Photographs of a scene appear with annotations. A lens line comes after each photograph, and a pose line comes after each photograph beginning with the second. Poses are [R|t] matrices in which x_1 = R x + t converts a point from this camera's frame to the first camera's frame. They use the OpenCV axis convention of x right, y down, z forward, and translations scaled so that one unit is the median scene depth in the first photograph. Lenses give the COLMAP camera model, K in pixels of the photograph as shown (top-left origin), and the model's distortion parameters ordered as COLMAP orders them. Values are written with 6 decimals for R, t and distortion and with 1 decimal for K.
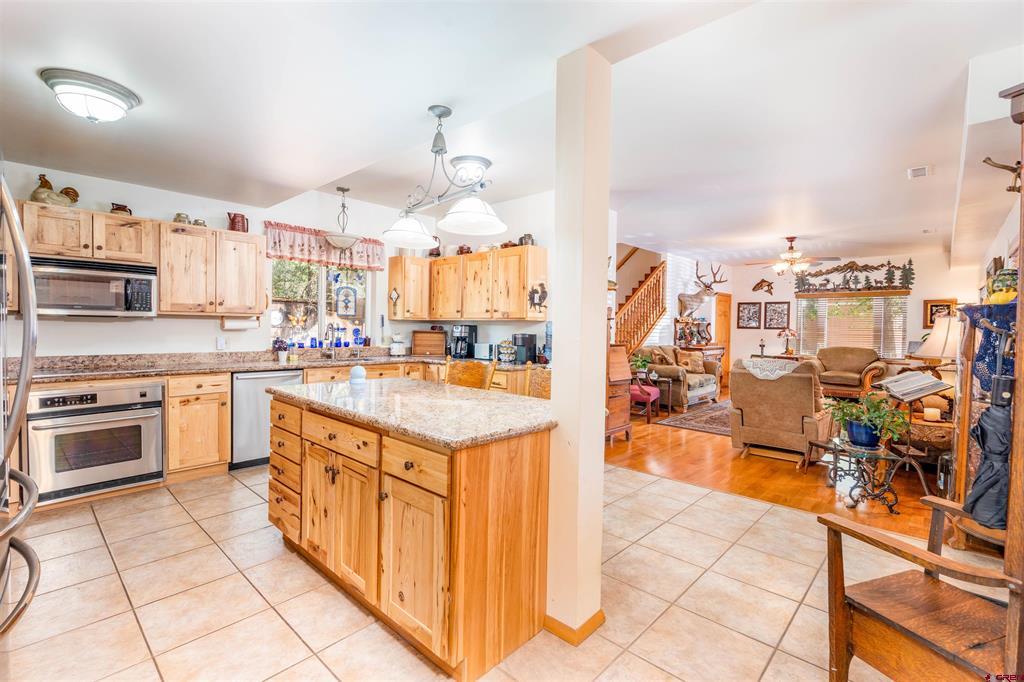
lens RADIAL K [[473.1, 0, 504.1], [0, 473.1, 338.9], [0, 0, 1]] dist [-0.006474, 0.005291]
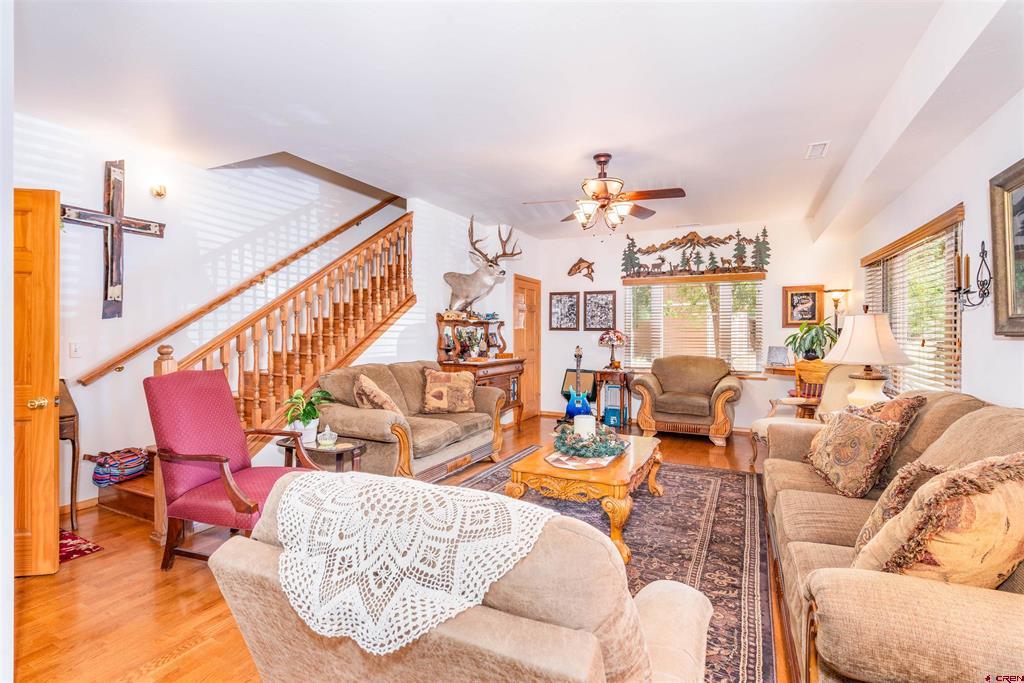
lens RADIAL K [[473.1, 0, 513.8], [0, 473.1, 331.2], [0, 0, 1]] dist [-0.006474, 0.005291]
pose [[0.956005, -0.007736, 0.293249, 0.284345], [0.015542, 0.999584, -0.024297, -0.005705], [-0.292939, 0.027786, 0.955727, 0.421467]]
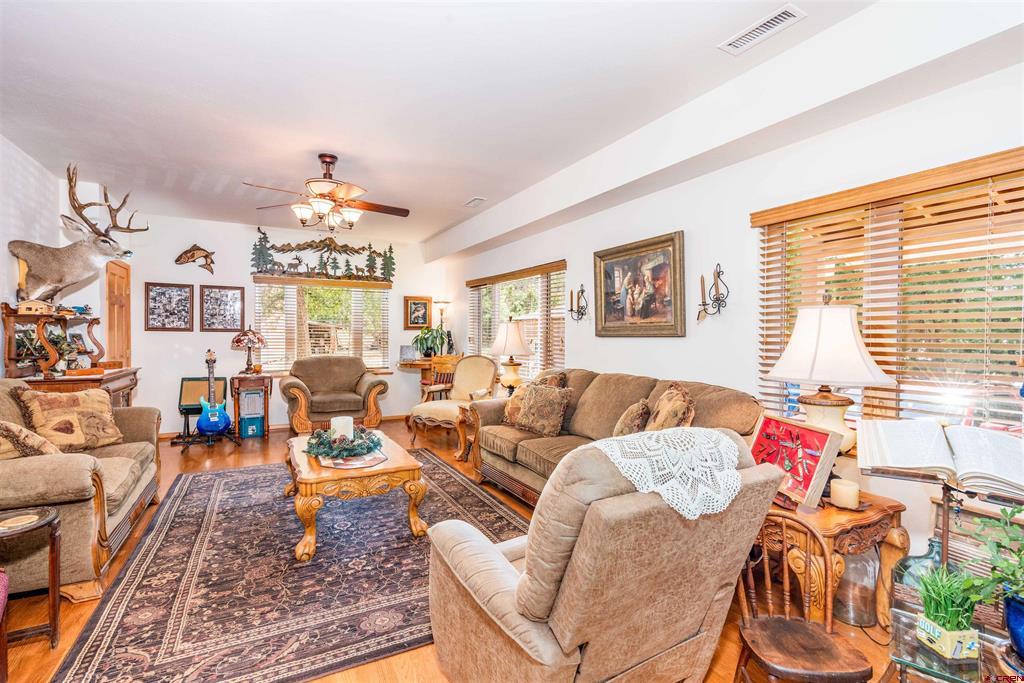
lens RADIAL K [[473.1, 0, 513.6], [0, 473.1, 337.8], [0, 0, 1]] dist [-0.006474, 0.005291]
pose [[0.311503, -0.015779, 0.950114, 0.136537], [0.024282, 0.999668, 0.008641, -0.010114], [-0.949935, 0.020379, 0.311783, 0.513767]]
